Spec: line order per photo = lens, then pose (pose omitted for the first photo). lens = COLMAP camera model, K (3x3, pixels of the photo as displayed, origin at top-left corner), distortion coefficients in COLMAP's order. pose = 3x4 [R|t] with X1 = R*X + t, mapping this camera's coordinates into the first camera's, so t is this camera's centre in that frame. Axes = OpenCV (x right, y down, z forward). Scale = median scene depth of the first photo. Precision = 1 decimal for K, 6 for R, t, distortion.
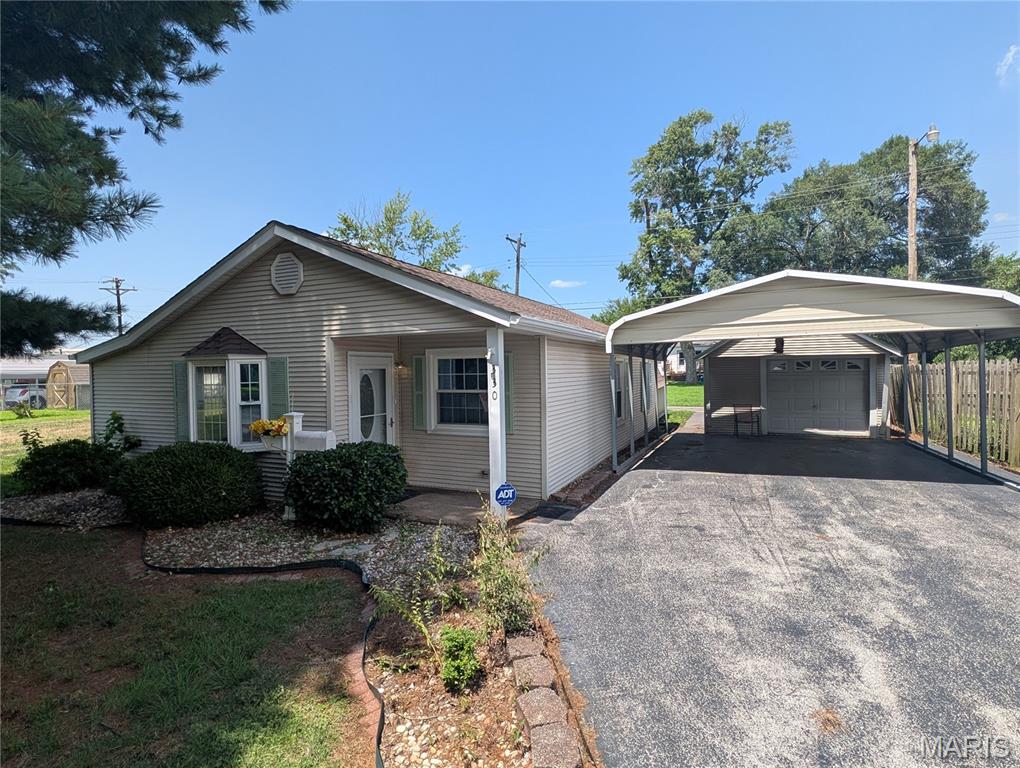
lens RADIAL K [[517.4, 0, 507.1], [0, 517.4, 378.1], [0, 0, 1]] dist [0.000067, -0.000022]
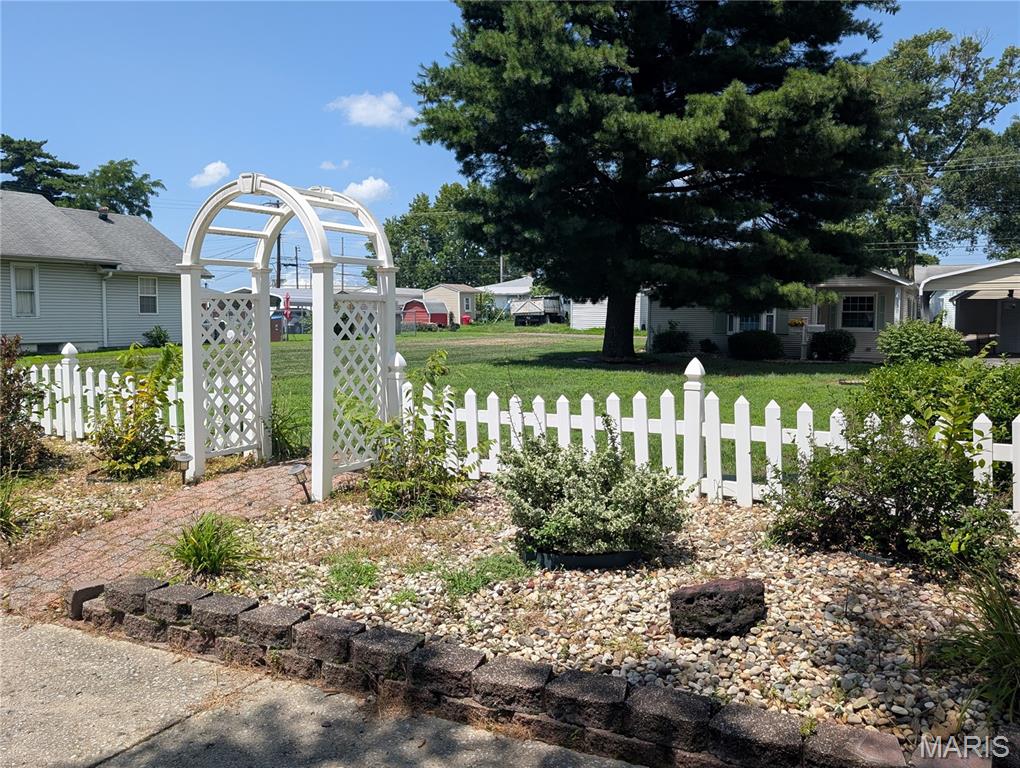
lens RADIAL K [[848.6, 0, 512.9], [0, 848.6, 374.6], [0, 0, 1]] dist [0.000686, -0.004581]
pose [[0.998531, 0.024519, -0.048315, -1.854427], [-0.021885, 0.998284, 0.054309, 0.173105], [0.049564, -0.053172, 0.997355, -3.596639]]
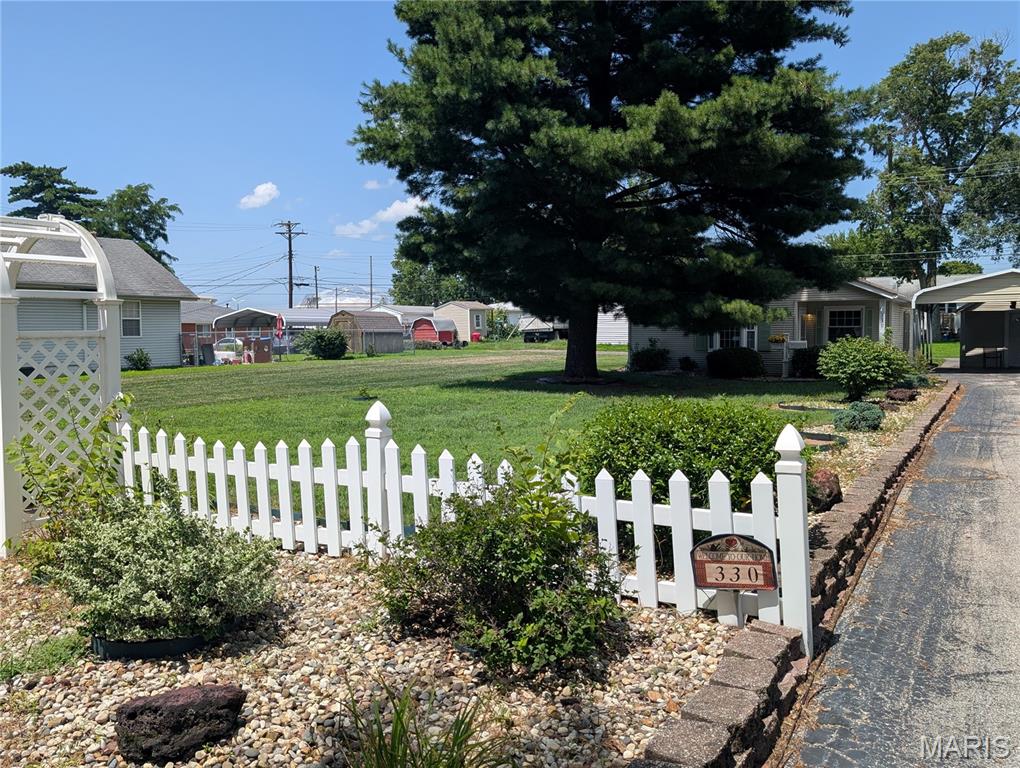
lens RADIAL K [[845.3, 0, 508.4], [0, 845.3, 376.4], [0, 0, 1]] dist [0.009463, -0.012550]
pose [[0.994737, 0.014787, -0.101390, -1.488819], [-0.010763, 0.999137, 0.040115, 0.142193], [0.101896, -0.038813, 0.994038, -3.462629]]
